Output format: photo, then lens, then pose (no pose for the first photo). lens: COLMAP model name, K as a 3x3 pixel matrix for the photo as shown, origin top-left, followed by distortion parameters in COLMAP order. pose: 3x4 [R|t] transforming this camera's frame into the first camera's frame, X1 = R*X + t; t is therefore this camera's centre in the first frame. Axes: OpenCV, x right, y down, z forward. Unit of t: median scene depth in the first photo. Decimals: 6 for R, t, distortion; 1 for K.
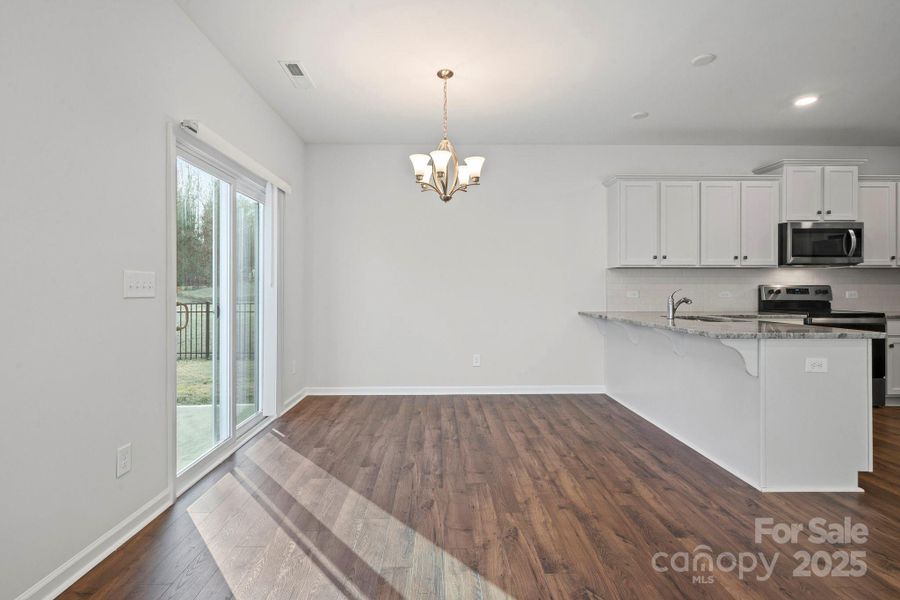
lens RADIAL K [[422.6, 0, 445.3], [0, 422.6, 285.4], [0, 0, 1]] dist [0.001672, 0.000346]
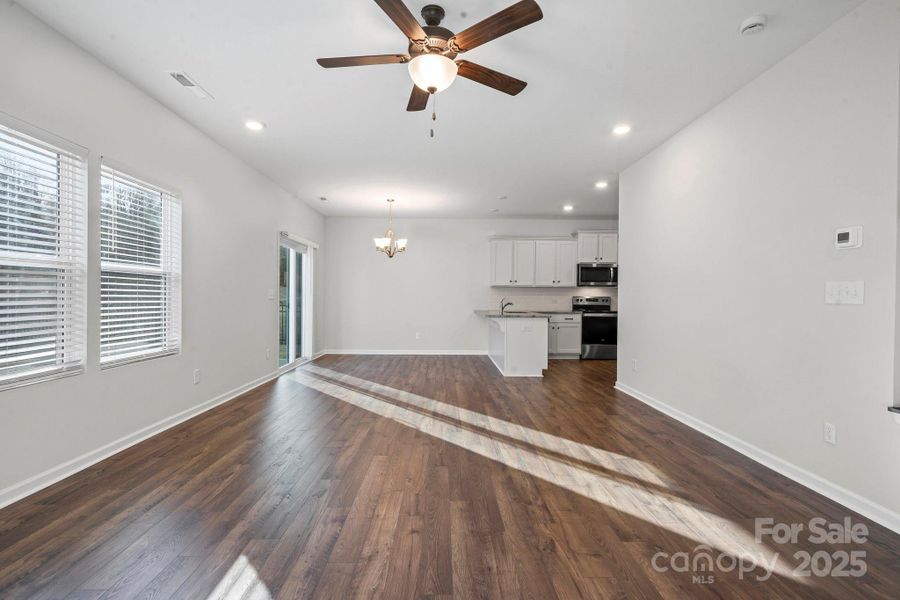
lens RADIAL K [[414.7, 0, 447.1], [0, 414.7, 298.2], [0, 0, 1]] dist [0.001143, 0.000206]
pose [[0.999964, 0.007734, -0.003593, 0.226019], [-0.007696, 0.999916, 0.010396, -0.008235], [0.003673, -0.010368, 0.999940, -0.865504]]
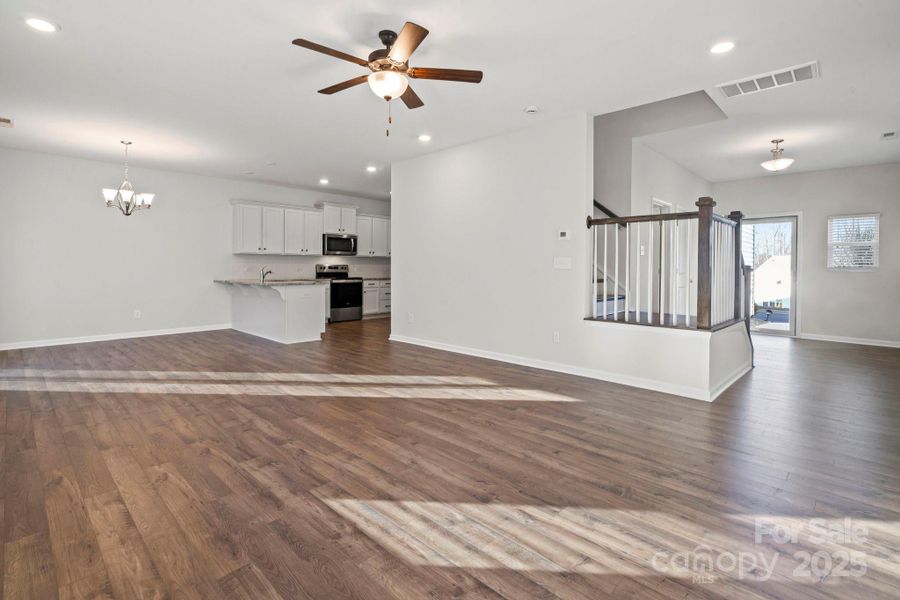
lens RADIAL K [[430.8, 0, 448.4], [0, 430.8, 273.1], [0, 0, 1]] dist [-0.000107, 0.000136]
pose [[0.709192, -0.007674, 0.704973, -0.232001], [-0.009191, 0.999755, 0.020129, -0.007278], [-0.704955, -0.020755, 0.708948, -0.887131]]
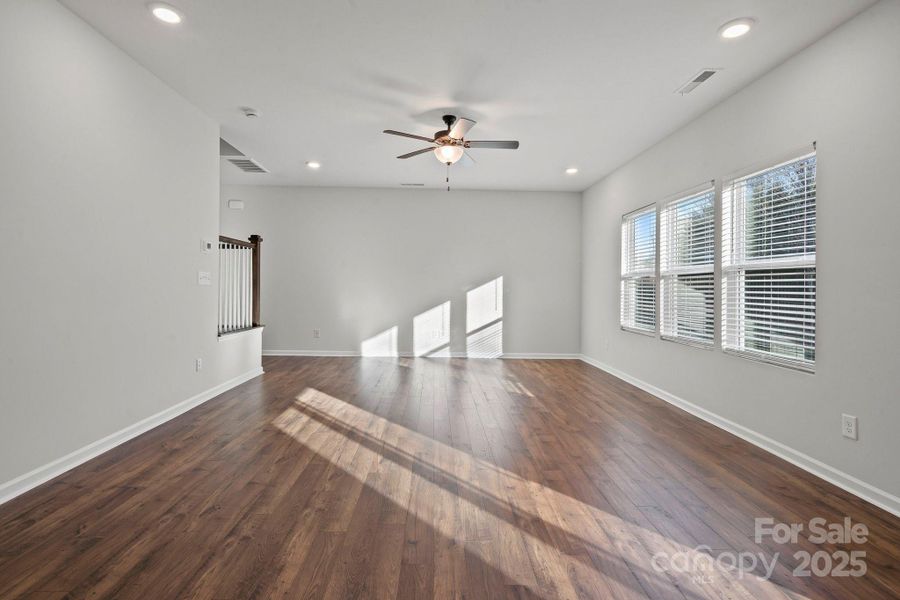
lens RADIAL K [[428.7, 0, 447.7], [0, 428.7, 285.6], [0, 0, 1]] dist [-0.008399, -0.000220]
pose [[-0.999760, -0.016863, -0.014008, 0.217035], [-0.016697, 0.999790, -0.011871, 0.006687], [0.014205, -0.011635, -0.999831, 0.659277]]
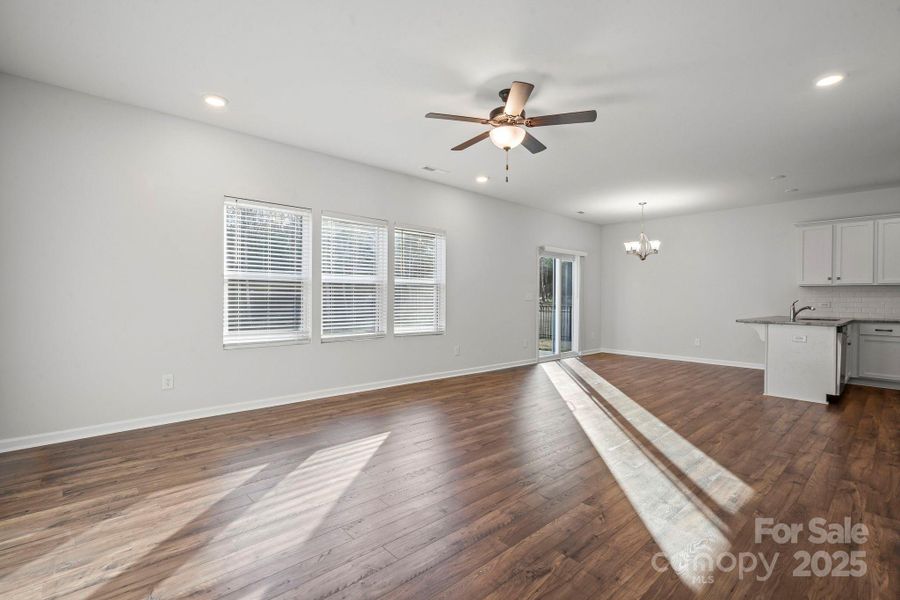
lens RADIAL K [[414.7, 0, 447.1], [0, 414.7, 298.2], [0, 0, 1]] dist [0.001143, 0.000206]
pose [[0.660397, 0.006169, -0.750892, 0.711010], [-0.002058, 0.999977, 0.006406, -0.007412], [0.750914, -0.002685, 0.660394, -0.901211]]
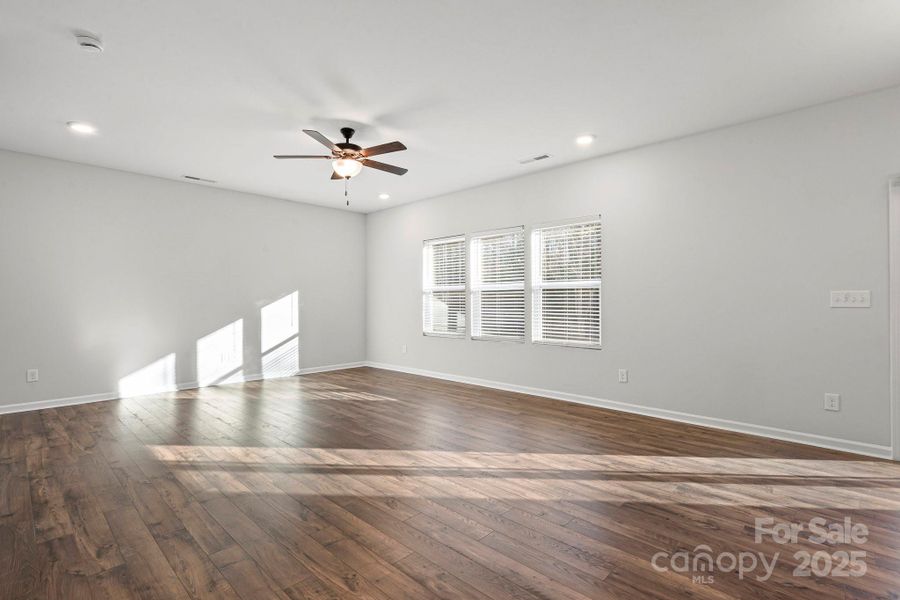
lens RADIAL K [[414.7, 0, 447.1], [0, 414.7, 298.2], [0, 0, 1]] dist [0.001143, 0.000206]
pose [[-0.705137, -0.008562, -0.709019, 0.698342], [0.005689, 0.999827, -0.017732, 0.006706], [0.709048, -0.016537, -0.704966, 0.500830]]
